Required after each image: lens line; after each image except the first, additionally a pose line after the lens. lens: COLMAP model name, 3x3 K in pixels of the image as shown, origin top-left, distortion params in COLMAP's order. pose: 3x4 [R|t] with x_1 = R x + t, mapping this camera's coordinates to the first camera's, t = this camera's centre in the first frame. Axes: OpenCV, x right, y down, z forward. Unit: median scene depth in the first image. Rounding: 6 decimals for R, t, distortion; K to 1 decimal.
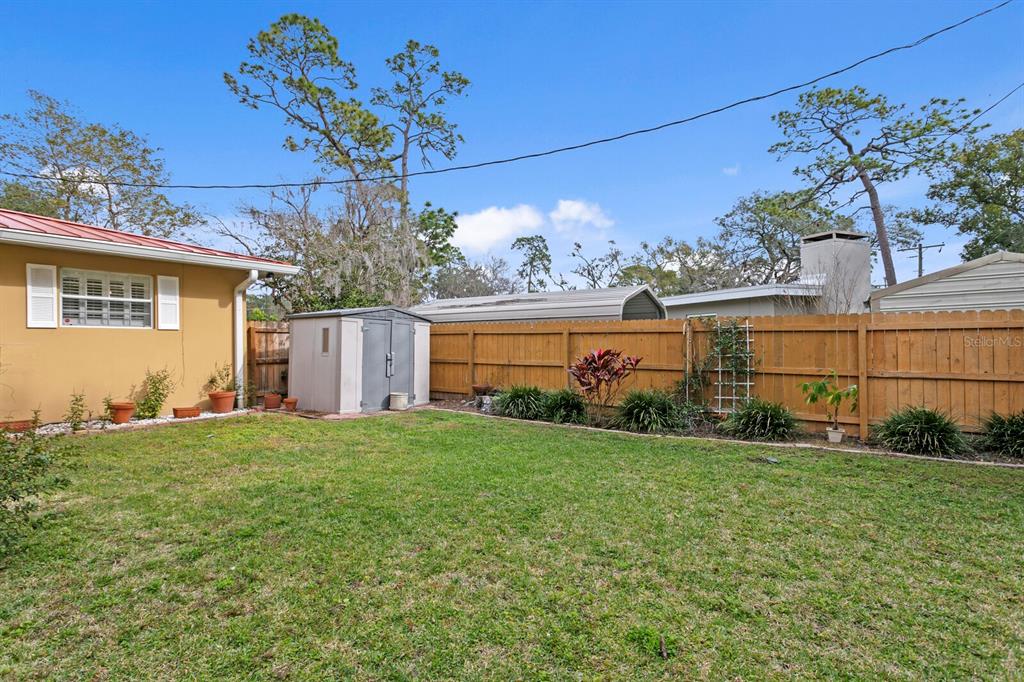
lens RADIAL K [[509.3, 0, 492.0], [0, 509.3, 342.5], [0, 0, 1]] dist [-0.015298, 0.005130]
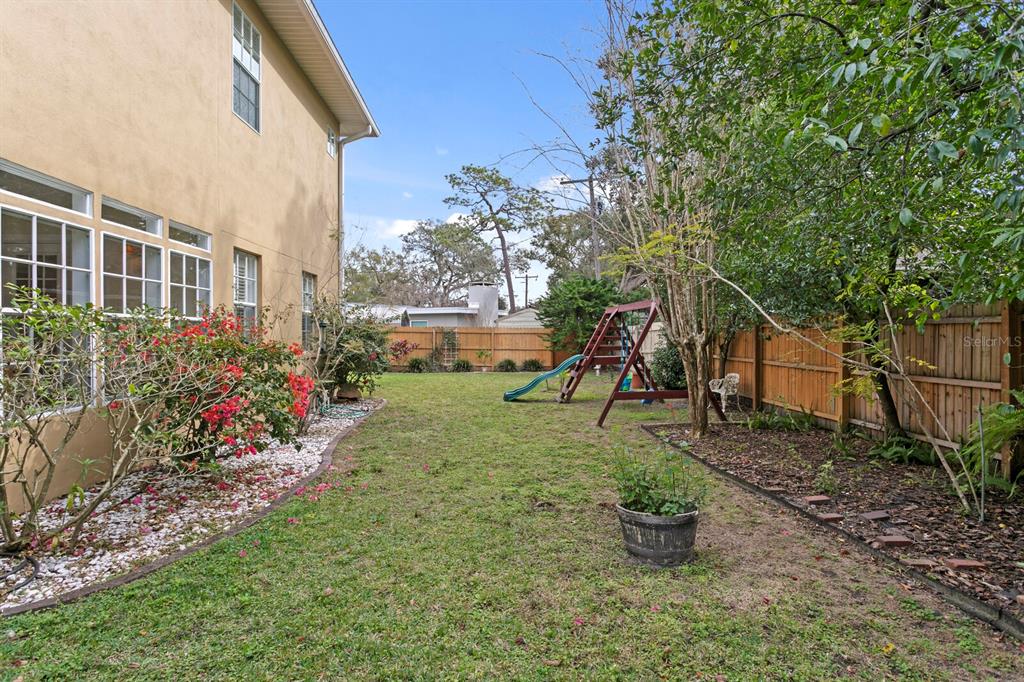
lens RADIAL K [[509.3, 0, 511.4], [0, 509.3, 339.3], [0, 0, 1]] dist [-0.015298, 0.005130]
pose [[0.790798, 0.002841, 0.612071, -0.172567], [-0.008561, 0.999943, 0.006418, -0.001726], [-0.612018, -0.010315, 0.790777, -0.244700]]
